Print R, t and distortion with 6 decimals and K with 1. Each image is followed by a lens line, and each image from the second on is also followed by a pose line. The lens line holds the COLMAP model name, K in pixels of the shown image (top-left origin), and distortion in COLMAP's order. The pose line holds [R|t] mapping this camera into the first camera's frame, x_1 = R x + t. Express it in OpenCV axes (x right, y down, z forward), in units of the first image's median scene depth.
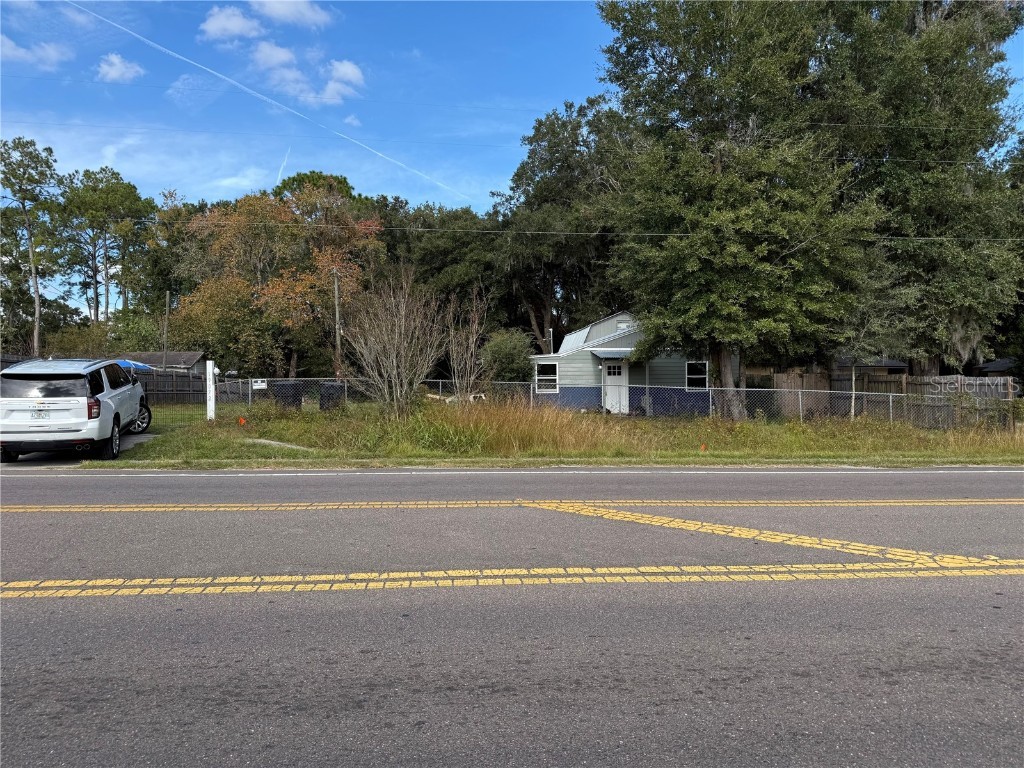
lens RADIAL K [[737.2, 0, 519.0], [0, 737.2, 383.0], [0, 0, 1]] dist [0.030015, -0.023332]
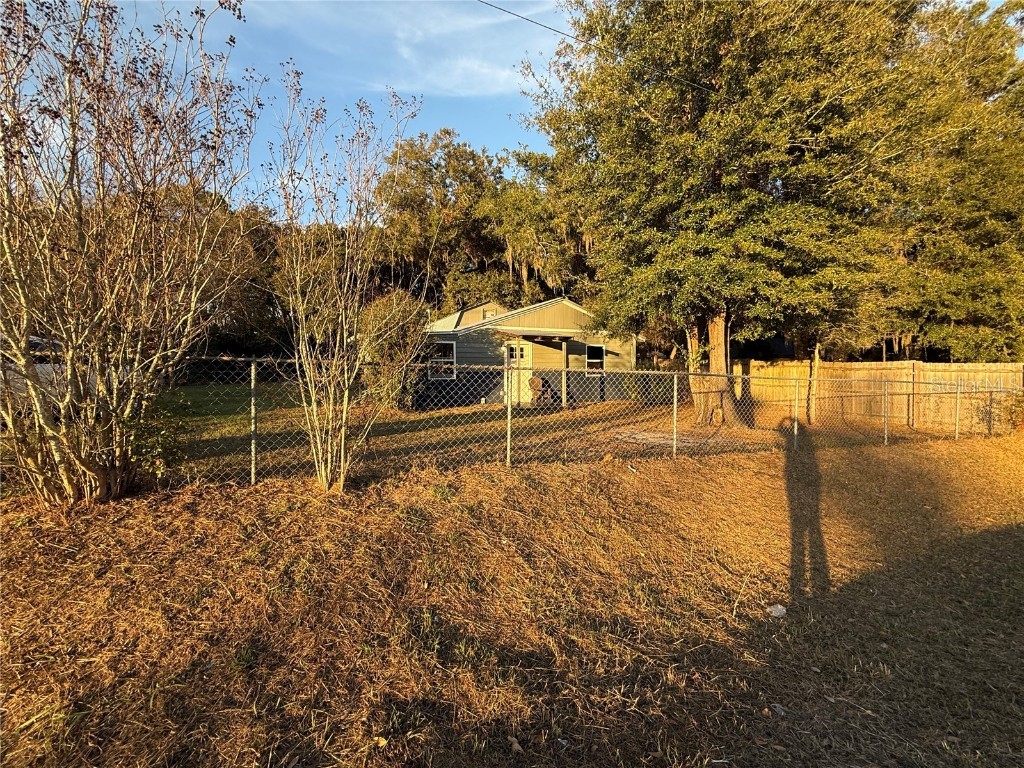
lens RADIAL K [[412.9, 0, 508.7], [0, 412.9, 380.9], [0, 0, 1]] dist [0.002031, 0.000290]
pose [[0.945419, -0.005964, 0.325802, -0.019785], [-0.005328, 0.999416, 0.033755, -0.000108], [-0.325813, -0.033649, 0.944835, 0.268286]]
